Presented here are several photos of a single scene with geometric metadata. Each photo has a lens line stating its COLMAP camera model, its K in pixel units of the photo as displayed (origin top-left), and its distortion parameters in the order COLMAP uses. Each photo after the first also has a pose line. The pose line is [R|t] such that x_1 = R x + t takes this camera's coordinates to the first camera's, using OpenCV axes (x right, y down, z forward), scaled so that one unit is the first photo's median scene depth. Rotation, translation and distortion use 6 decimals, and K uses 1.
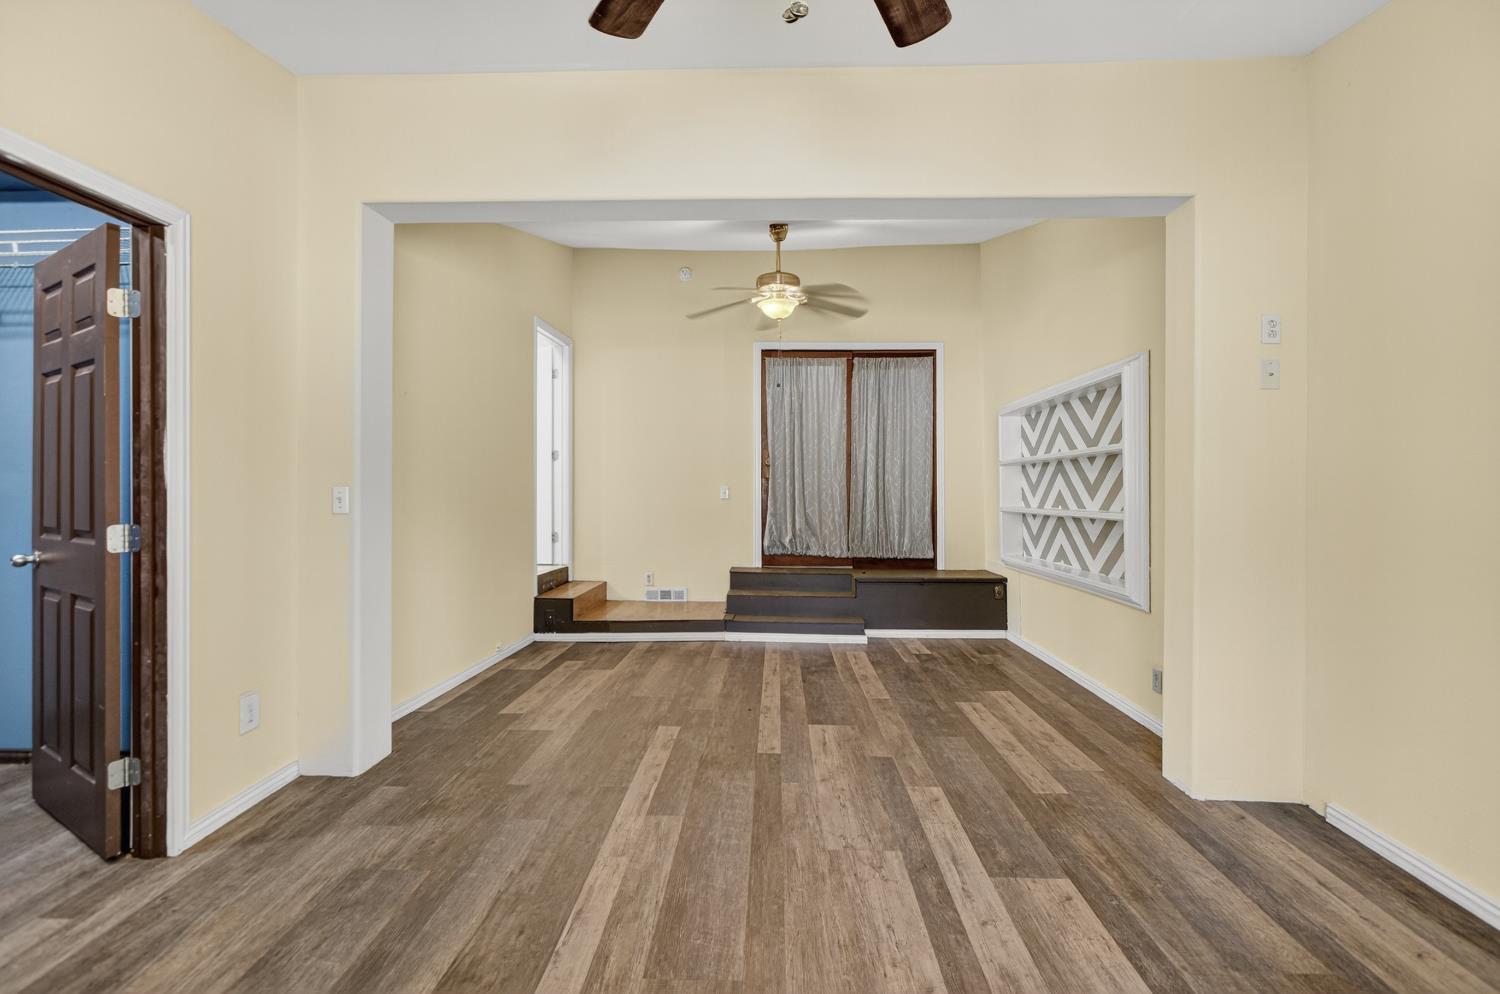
lens RADIAL K [[684.8, 0, 750.8], [0, 684.8, 490.0], [0, 0, 1]] dist [-0.000033, 0.000513]
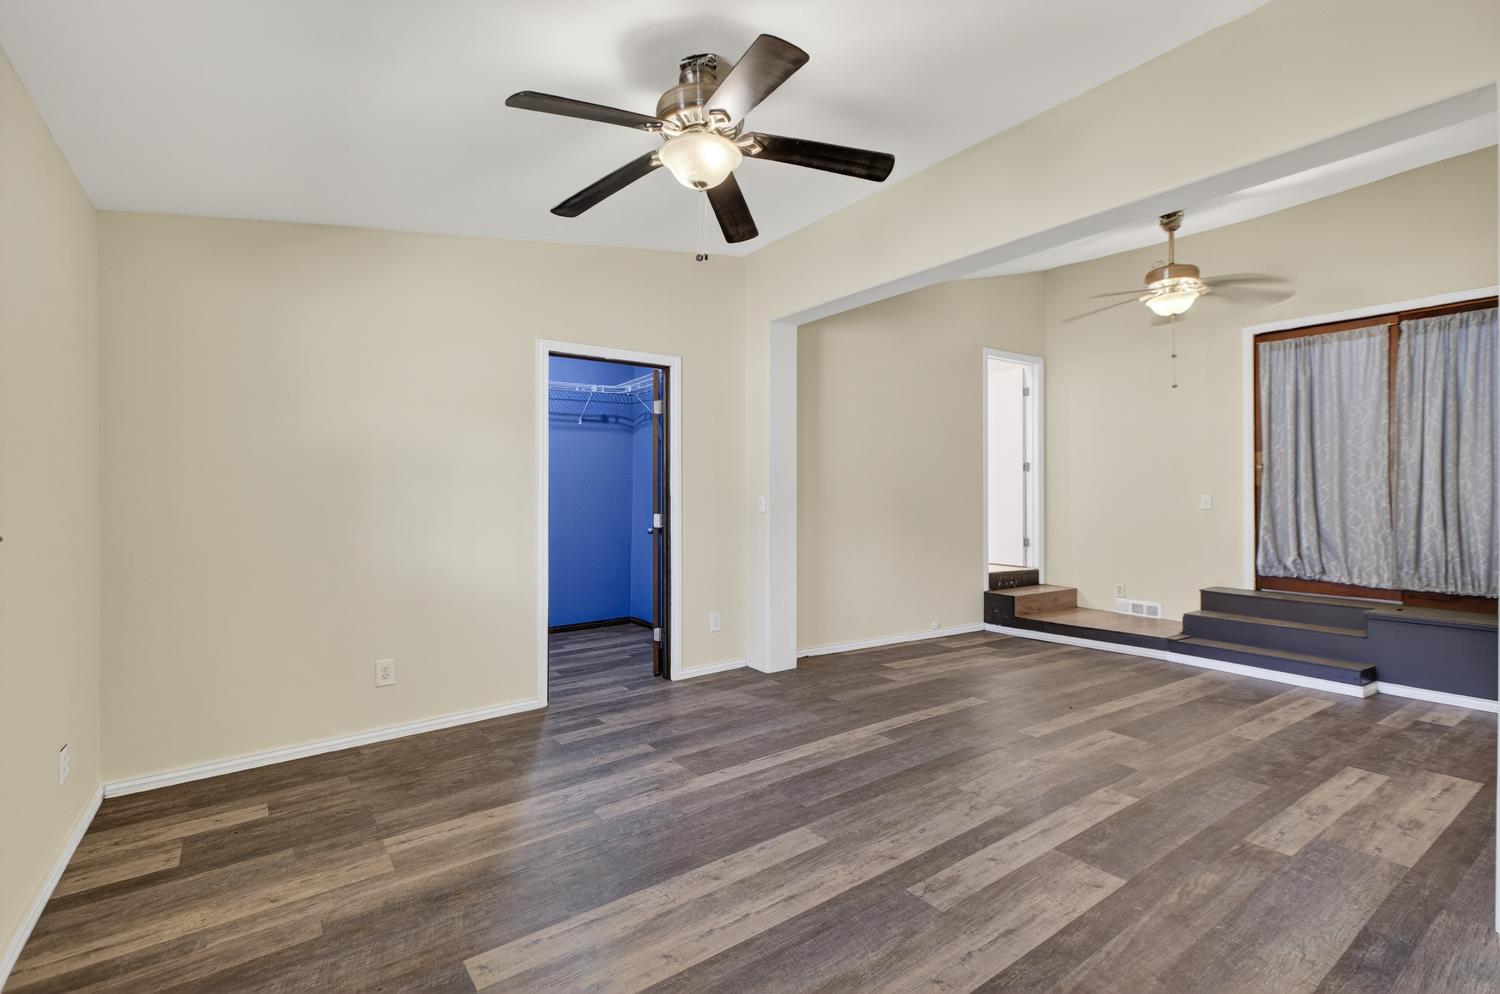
lens RADIAL K [[691.0, 0, 750.6], [0, 691.0, 497.8], [0, 0, 1]] dist [0.001679, 0.000573]
pose [[0.617599, 0.000055, -0.786494, 0.509910], [-0.001997, 0.999997, -0.001498, 0.001850], [0.786491, 0.002496, 0.617597, -0.039412]]
